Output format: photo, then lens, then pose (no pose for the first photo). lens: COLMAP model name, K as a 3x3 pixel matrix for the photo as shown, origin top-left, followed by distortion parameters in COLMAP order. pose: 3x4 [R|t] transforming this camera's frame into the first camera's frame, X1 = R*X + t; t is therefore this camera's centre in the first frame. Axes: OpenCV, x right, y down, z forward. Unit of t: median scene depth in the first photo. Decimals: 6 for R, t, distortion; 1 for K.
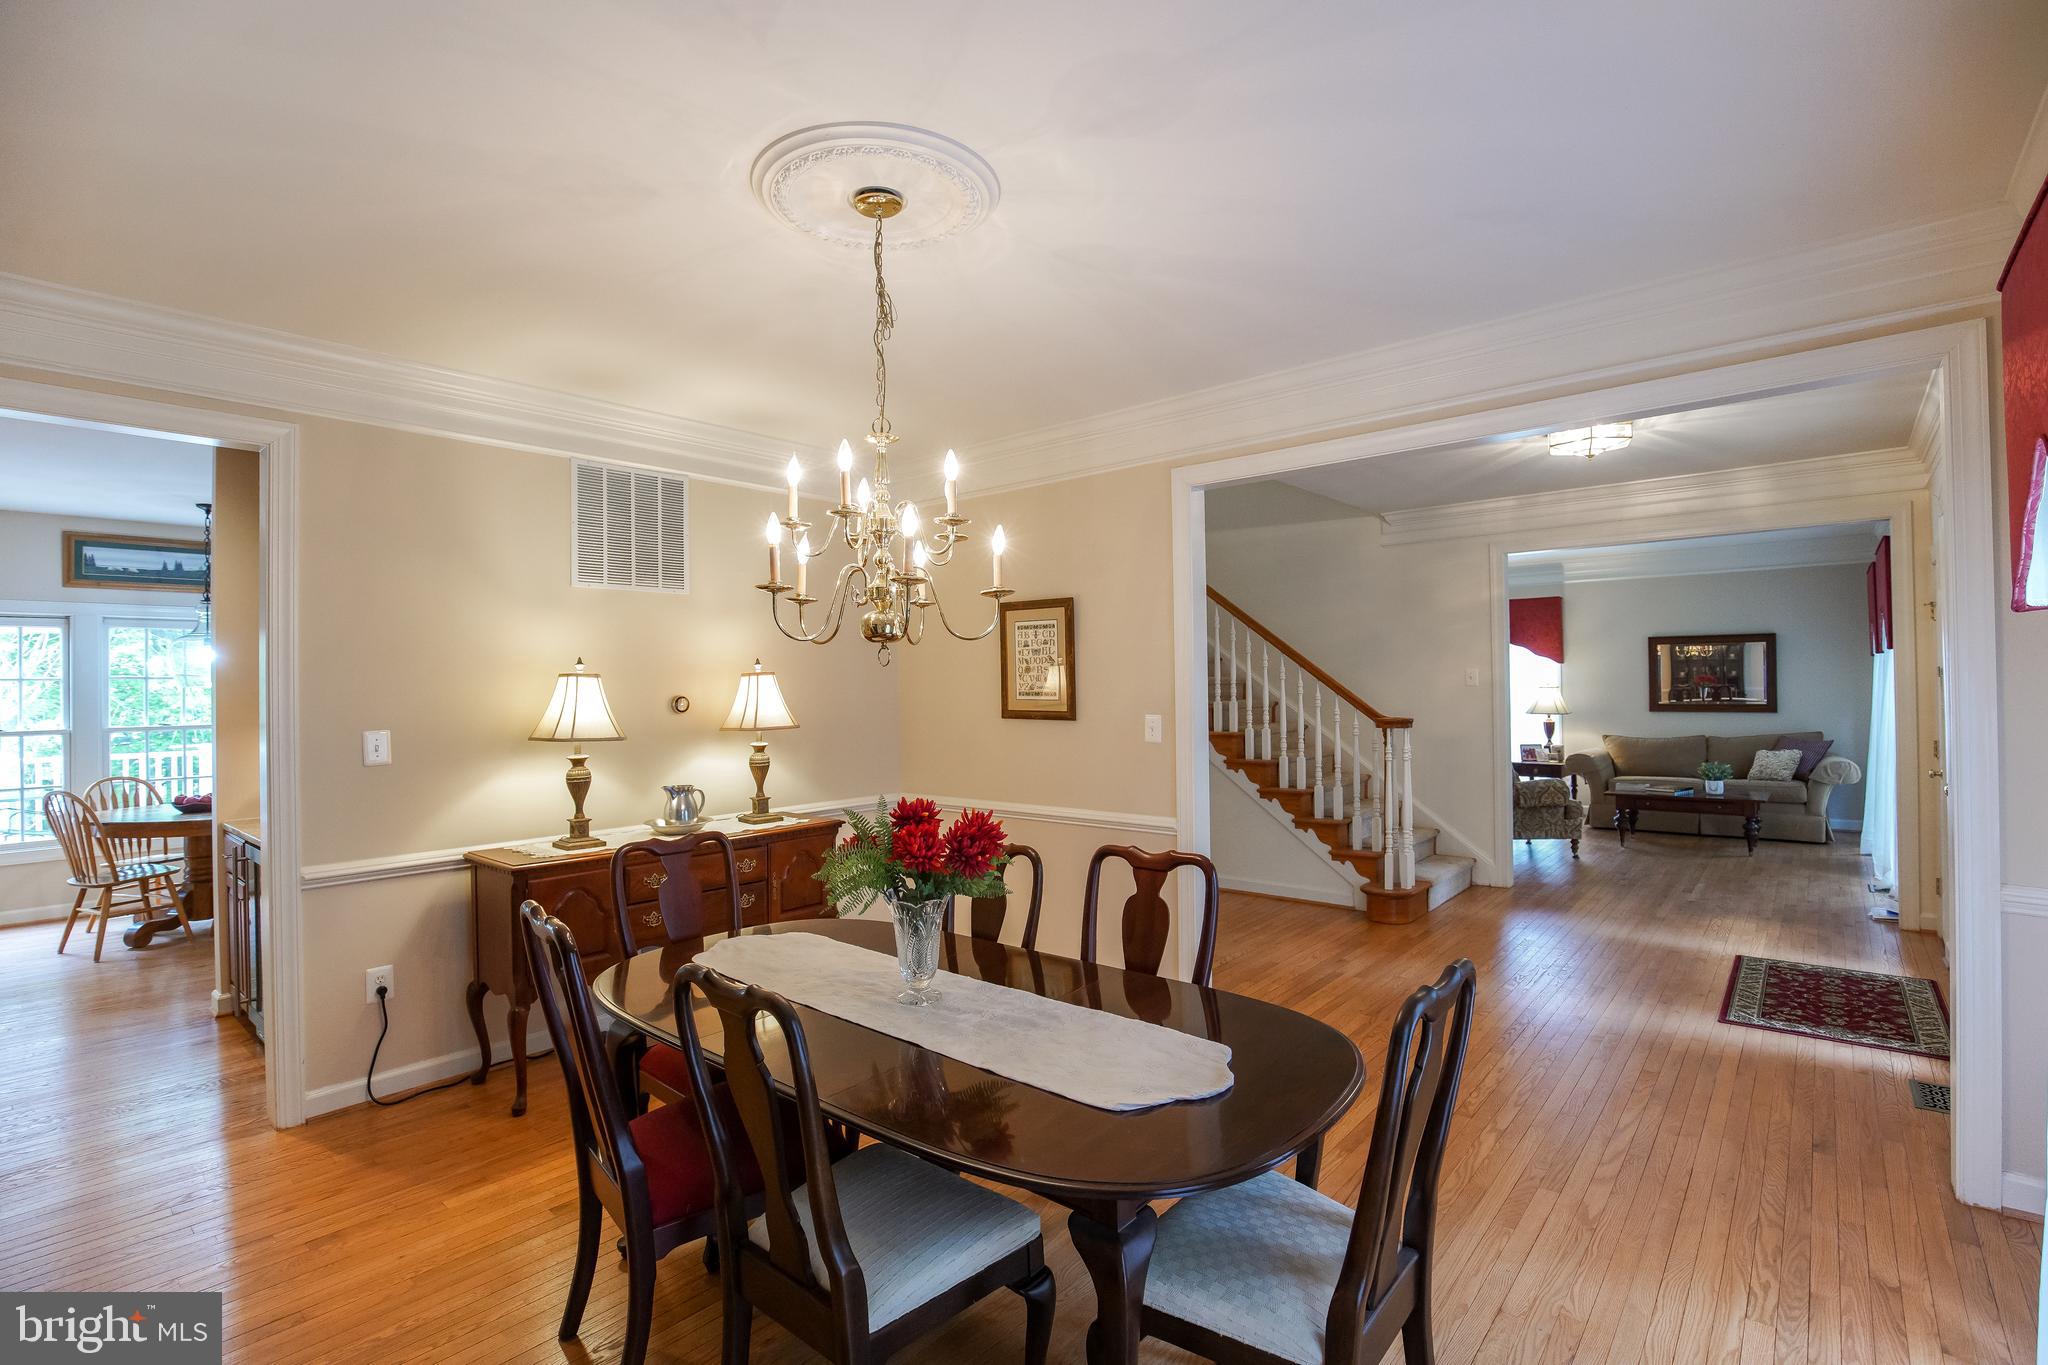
lens RADIAL K [[938.5, 0, 1030.3], [0, 938.5, 685.4], [0, 0, 1]] dist [-0.026692, 0.001450]
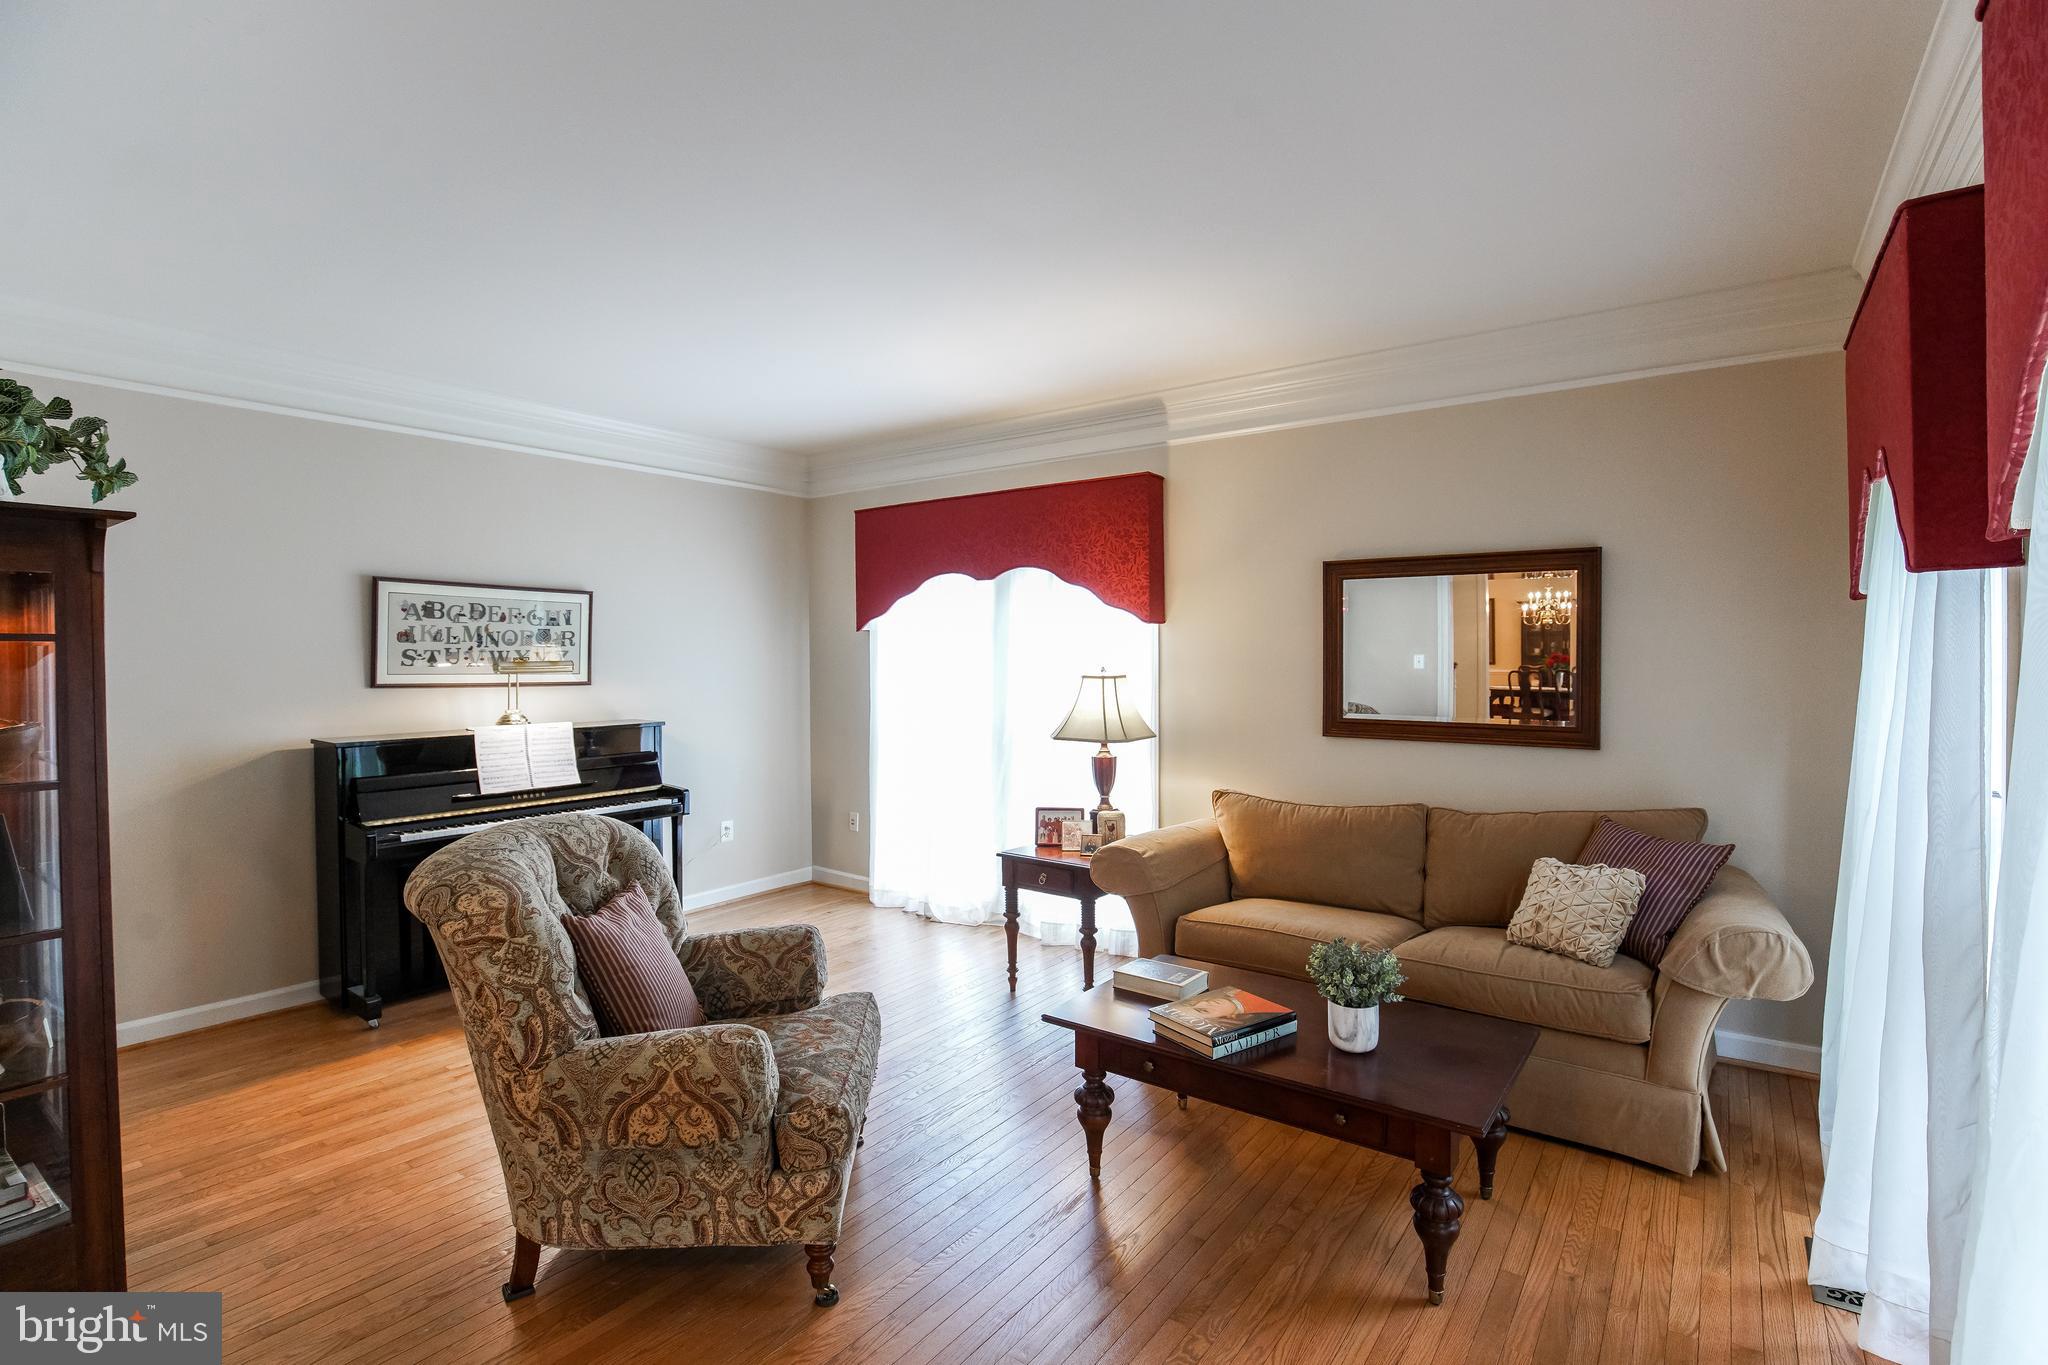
lens RADIAL K [[938.5, 0, 1029.6], [0, 938.5, 674.6], [0, 0, 1]] dist [-0.026692, 0.001450]
pose [[0.997804, 0.004385, 0.066084, 0.575293], [-0.006261, 0.999582, 0.028209, -0.012925], [-0.065932, -0.028561, 0.997415, 0.661136]]
